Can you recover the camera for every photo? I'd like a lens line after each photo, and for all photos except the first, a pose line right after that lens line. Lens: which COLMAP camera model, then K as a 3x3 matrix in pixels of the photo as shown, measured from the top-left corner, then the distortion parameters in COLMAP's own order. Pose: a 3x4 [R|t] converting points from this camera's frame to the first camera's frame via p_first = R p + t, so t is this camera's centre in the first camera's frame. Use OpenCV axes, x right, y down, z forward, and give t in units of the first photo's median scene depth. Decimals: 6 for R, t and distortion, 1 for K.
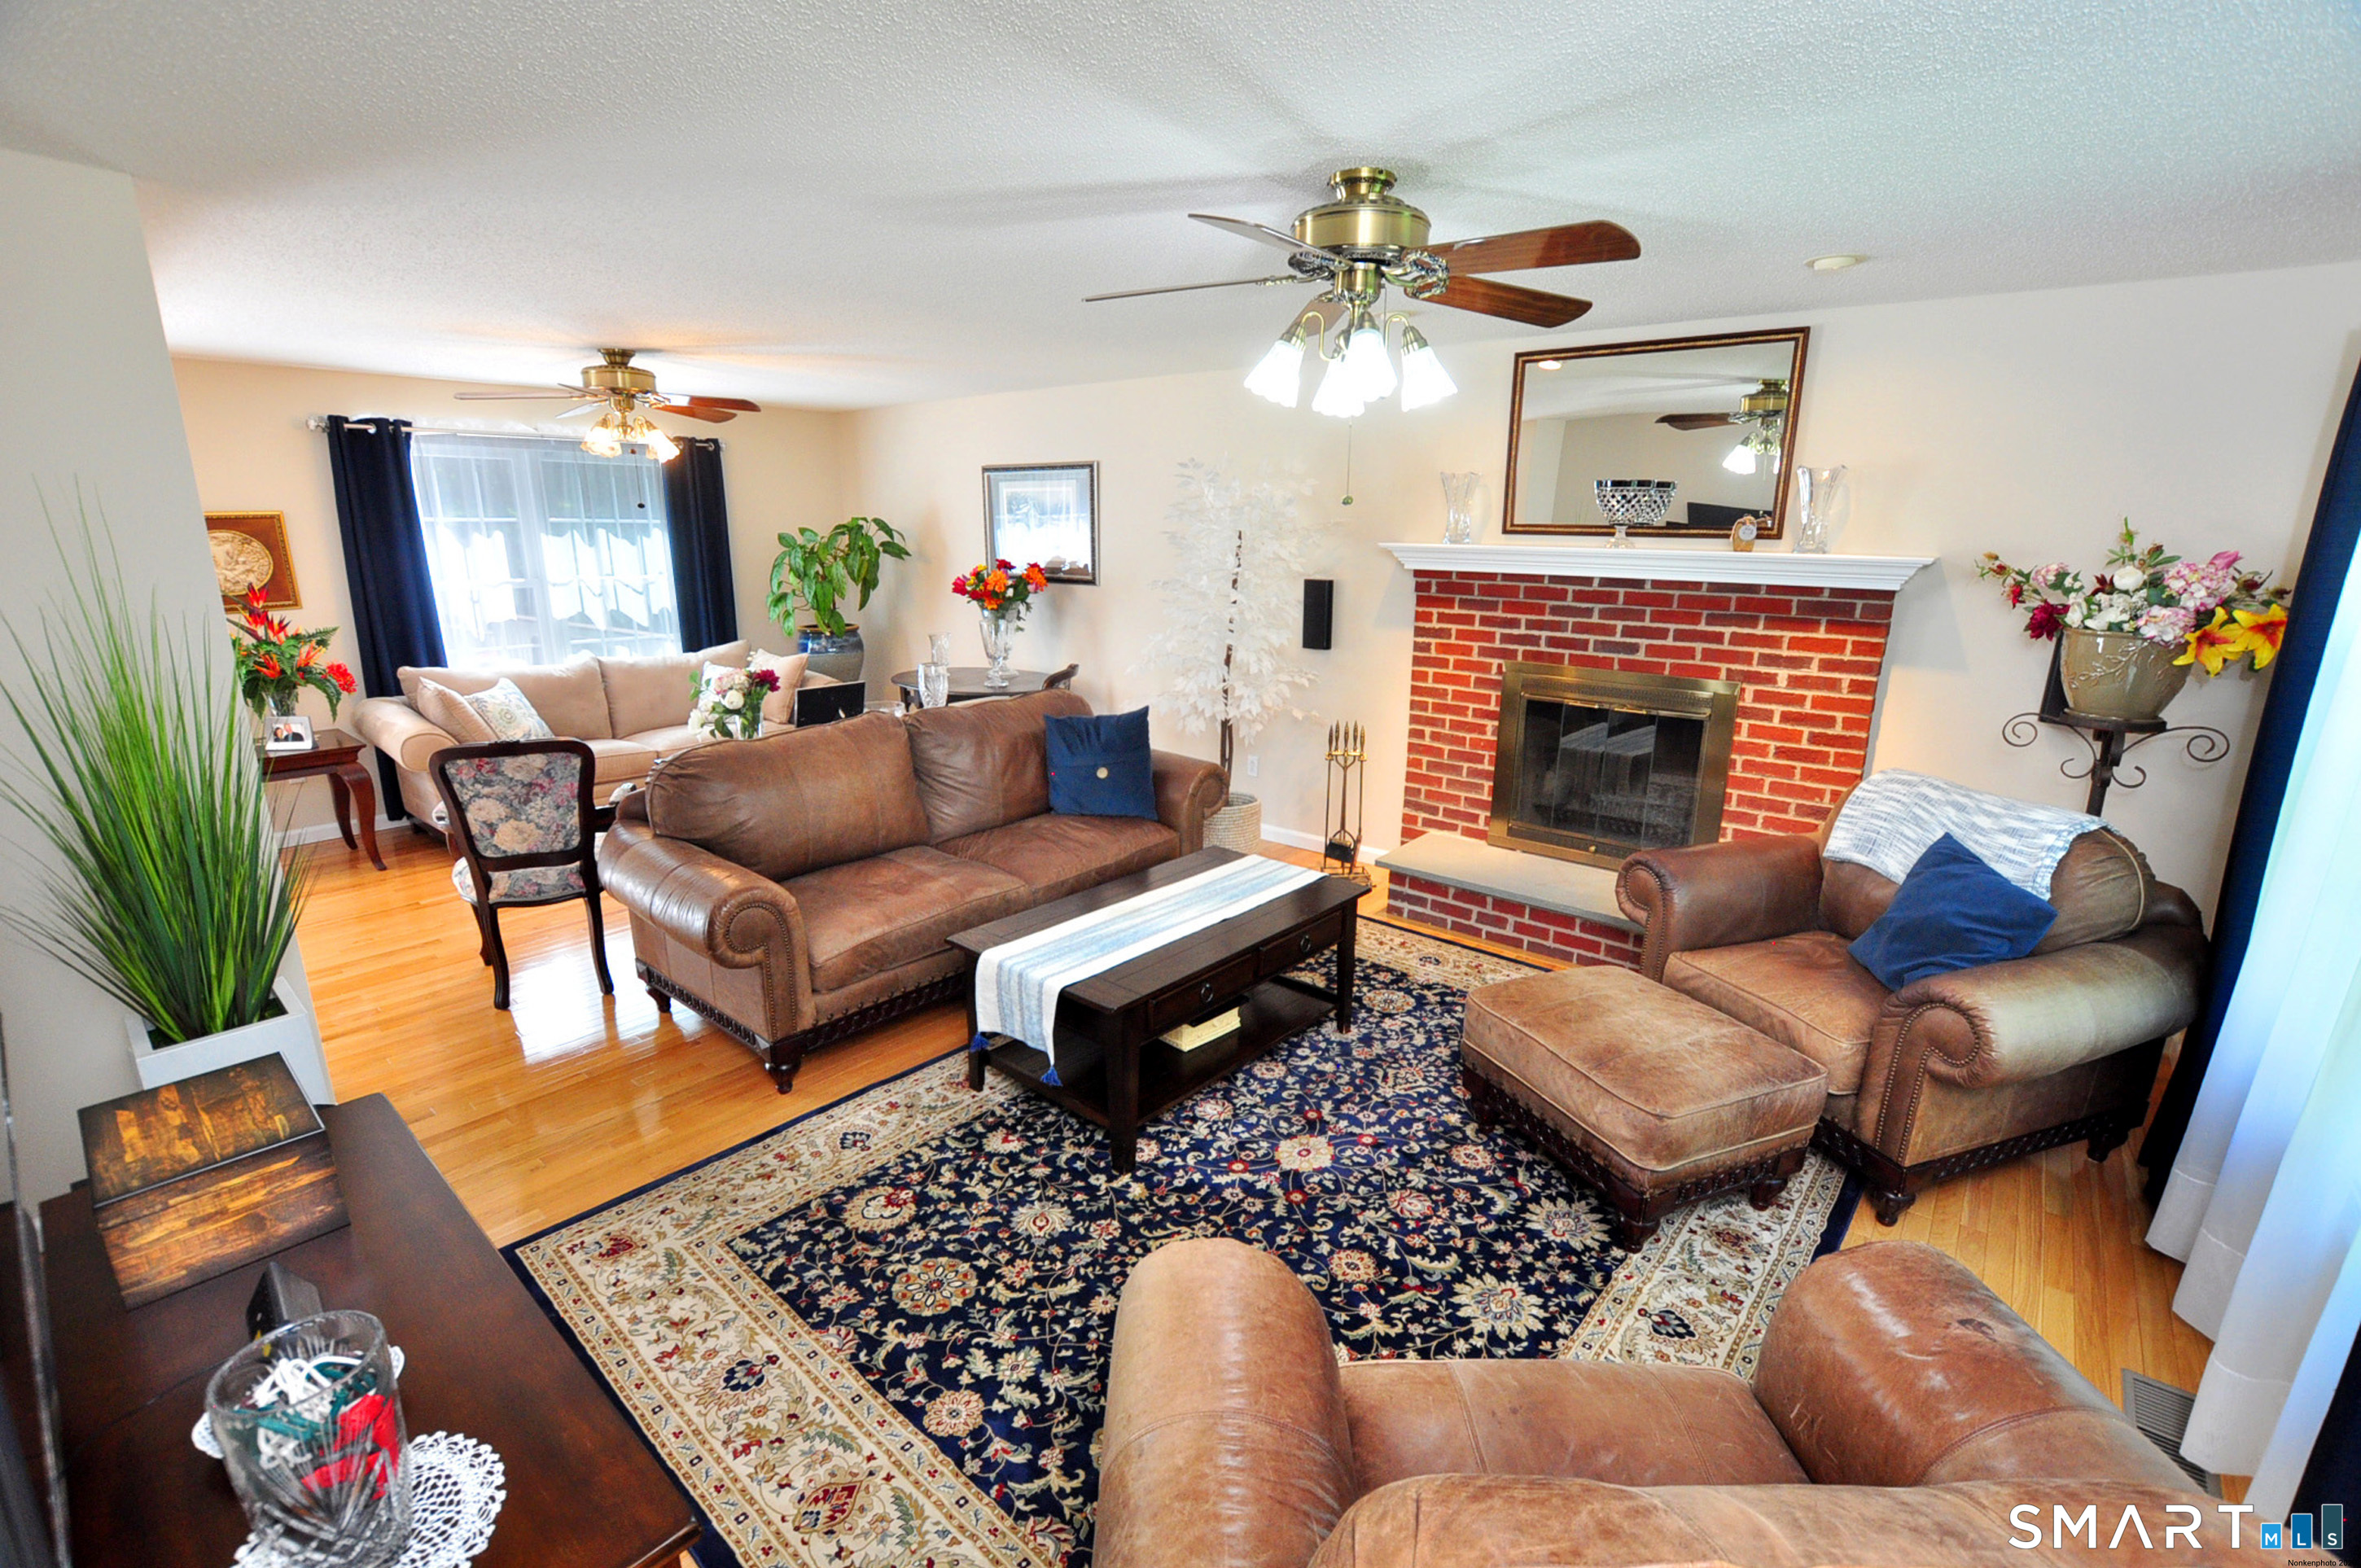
lens RADIAL K [[1037.0, 0, 1145.9], [0, 1037.0, 782.7], [0, 0, 1]] dist [-0.025751, 0.002591]
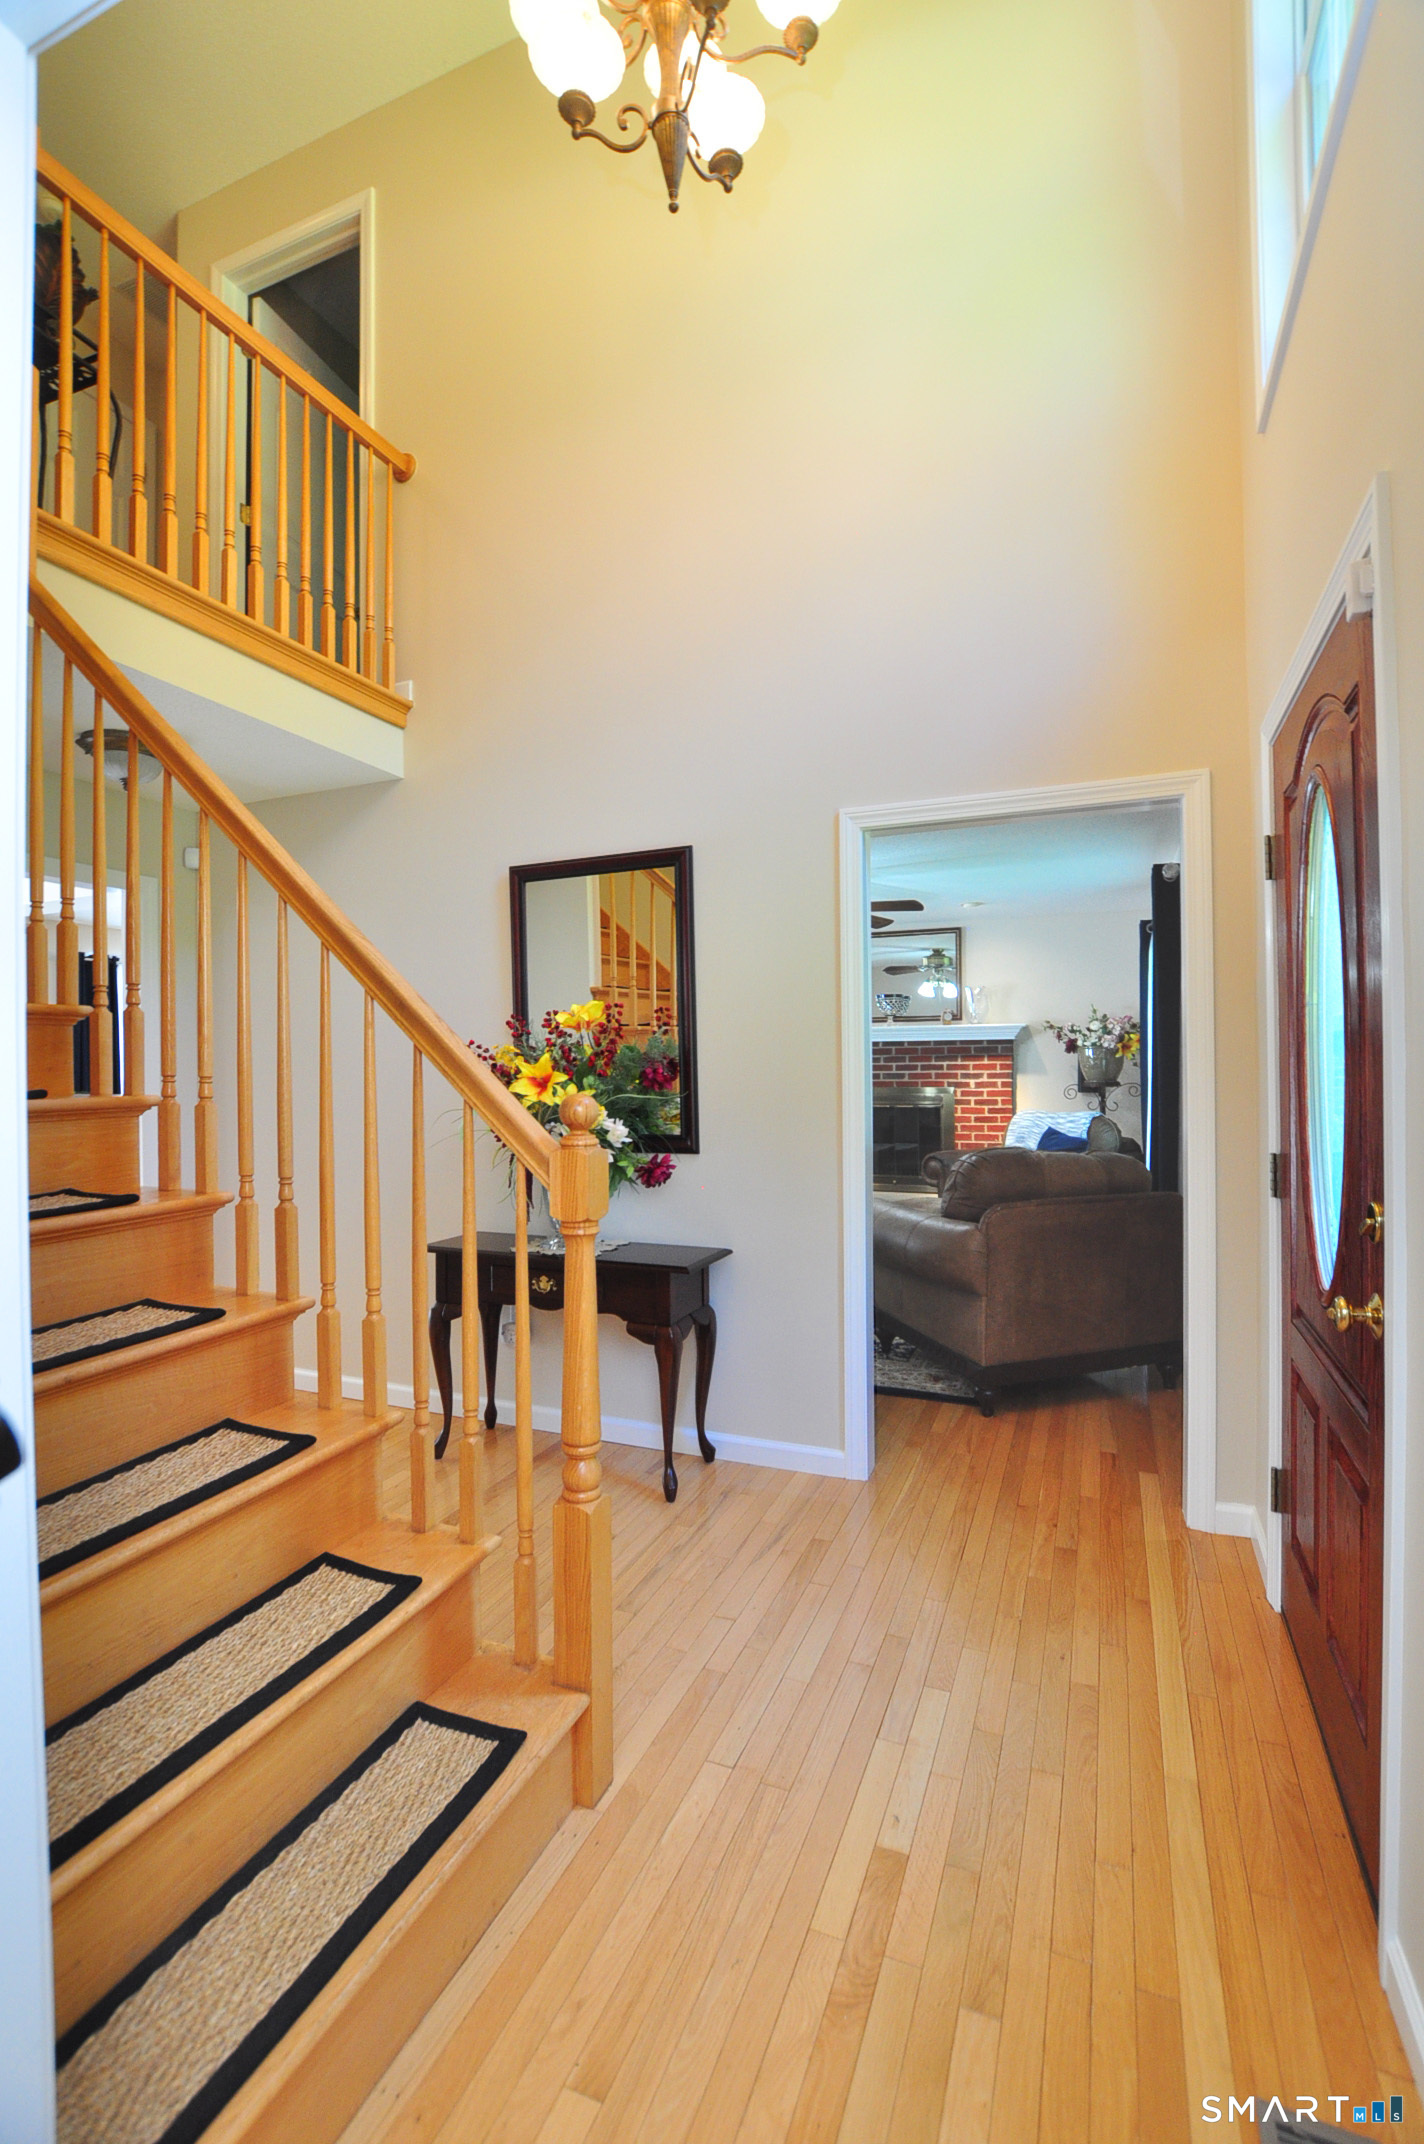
lens RADIAL K [[875.7, 0, 688.5], [0, 875.7, 1056.6], [0, 0, 1]] dist [-0.023023, 0.000216]
pose [[0.962335, -0.012893, 0.271561, -0.430271], [0.078750, 0.969271, -0.233051, 0.219176], [-0.260211, 0.245658, 0.933778, -0.539464]]
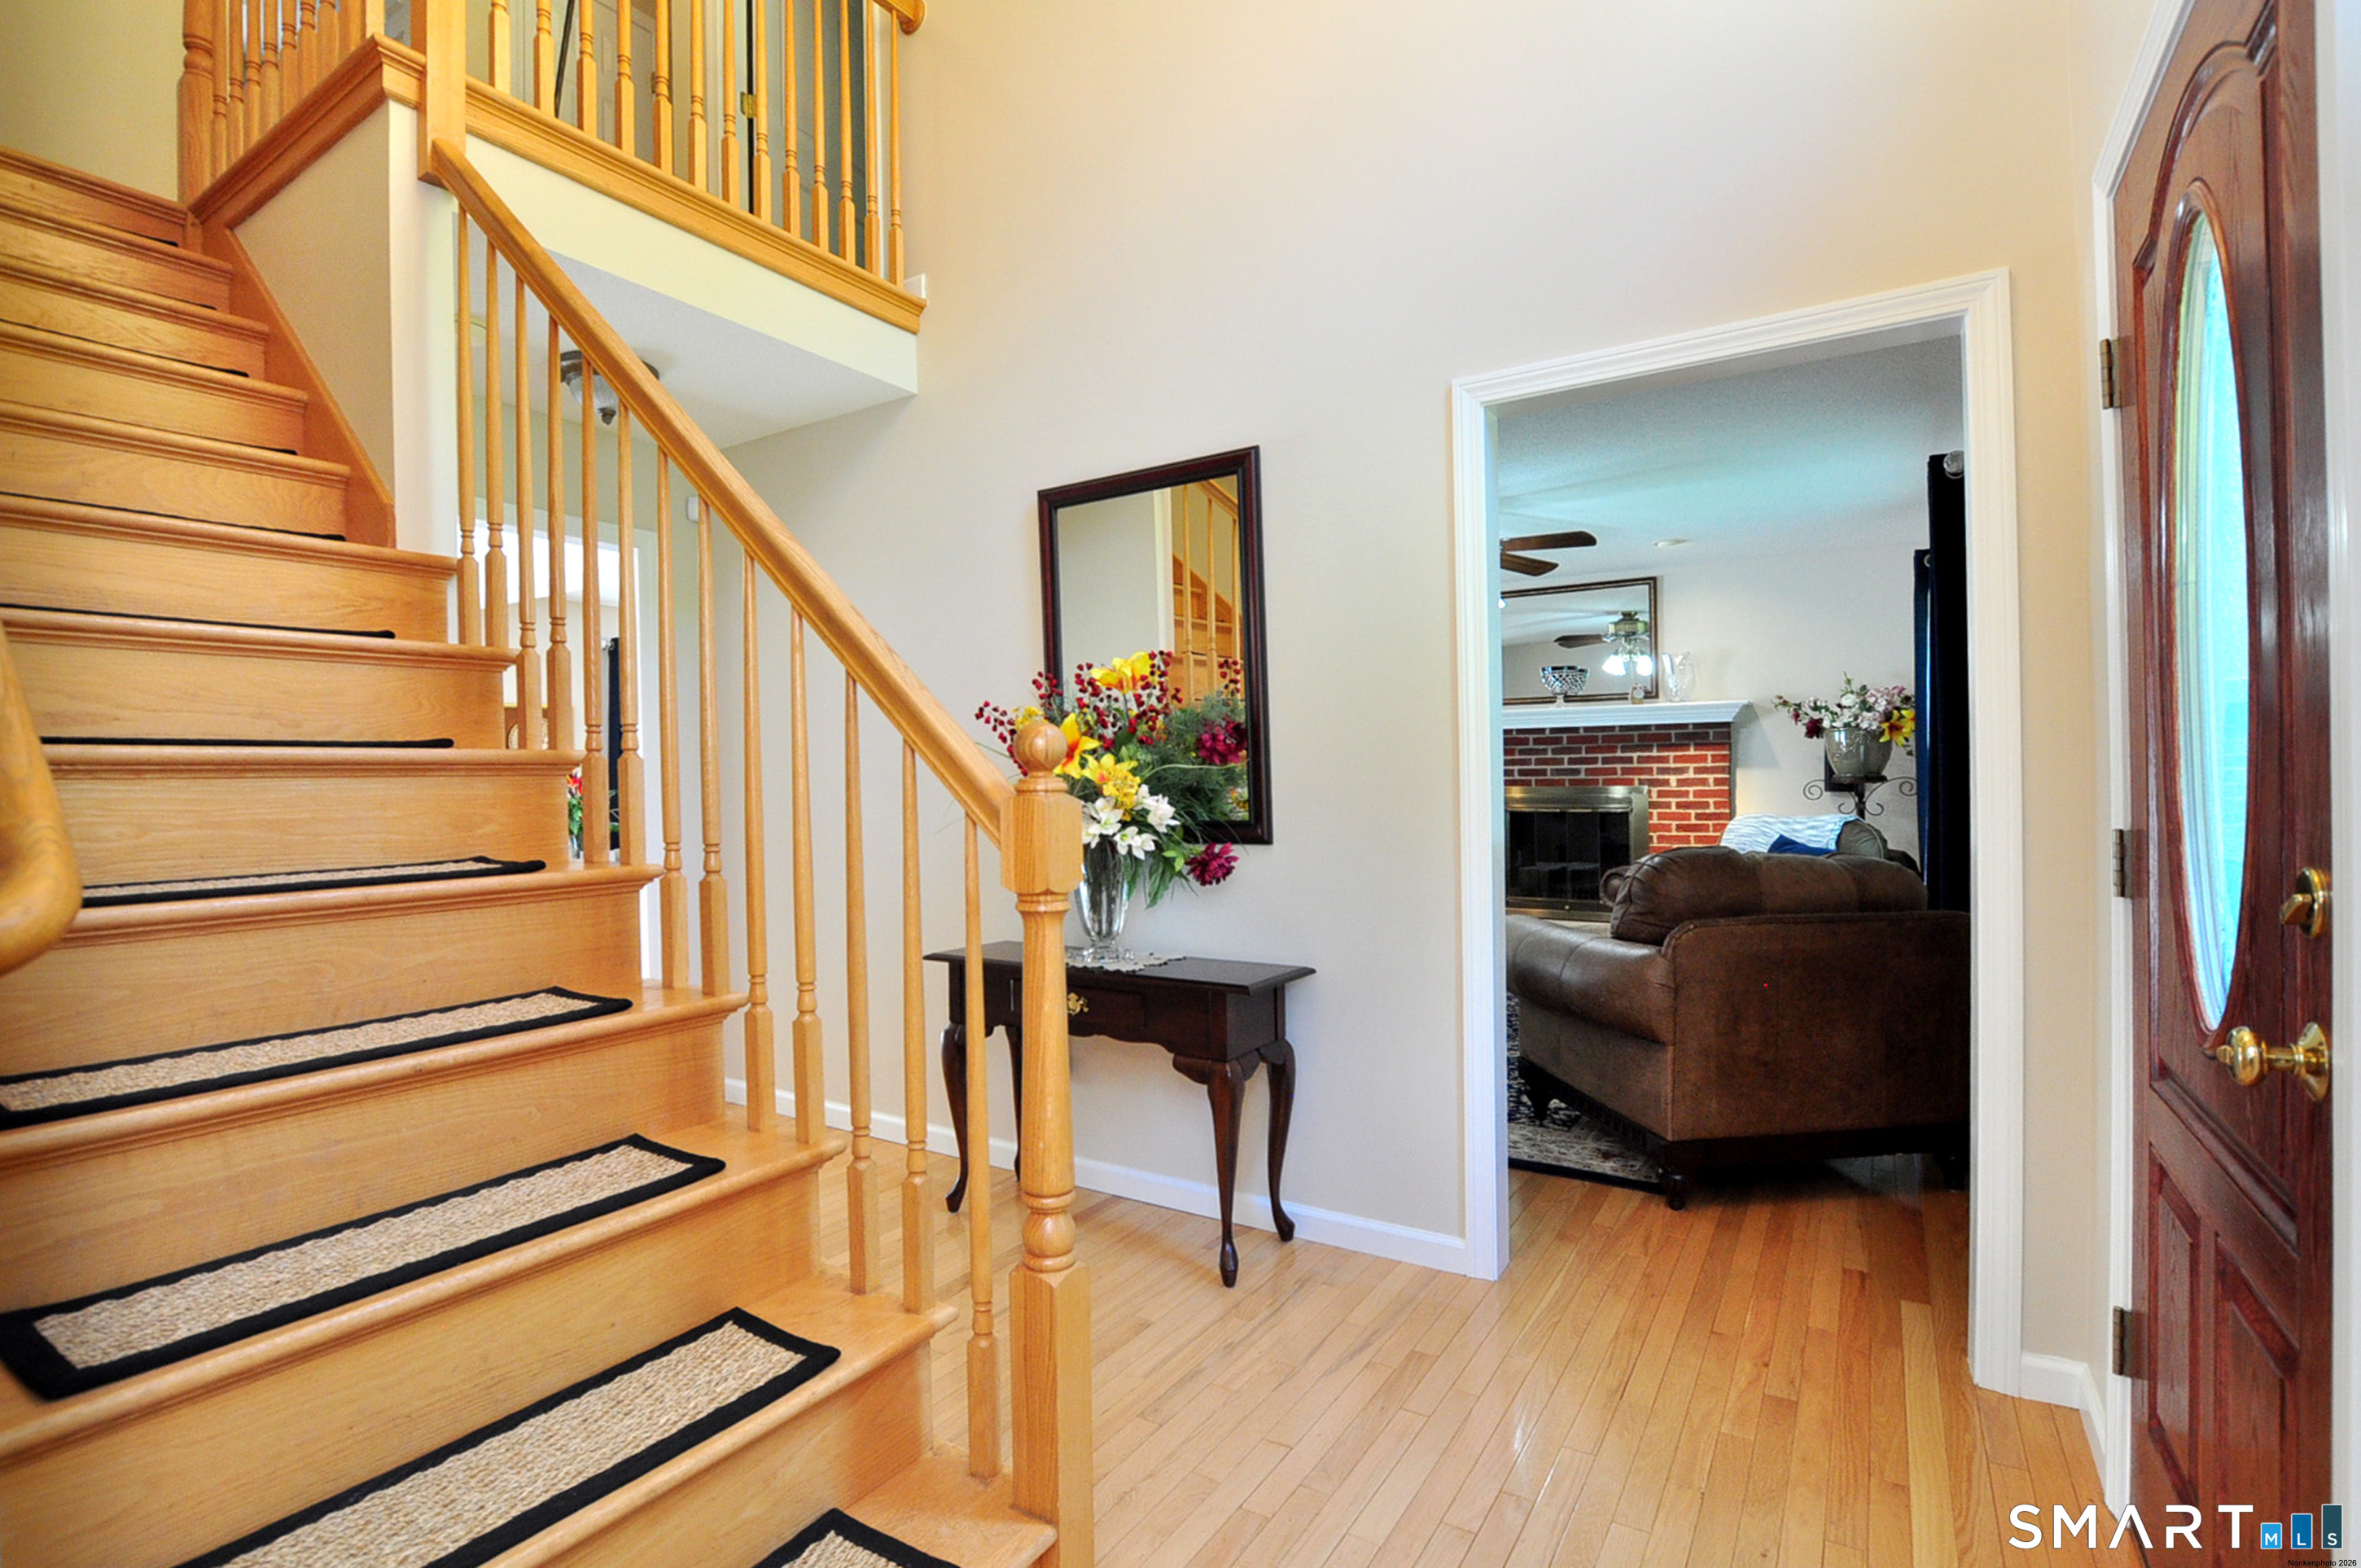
lens RADIAL K [[1037.0, 0, 1121.4], [0, 1037.0, 775.5], [0, 0, 1]] dist [-0.025751, 0.002591]
pose [[0.995921, -0.019937, 0.088004, -0.387809], [0.039978, 0.971832, -0.232258, 0.233928], [-0.080894, 0.234829, 0.968665, -0.500153]]
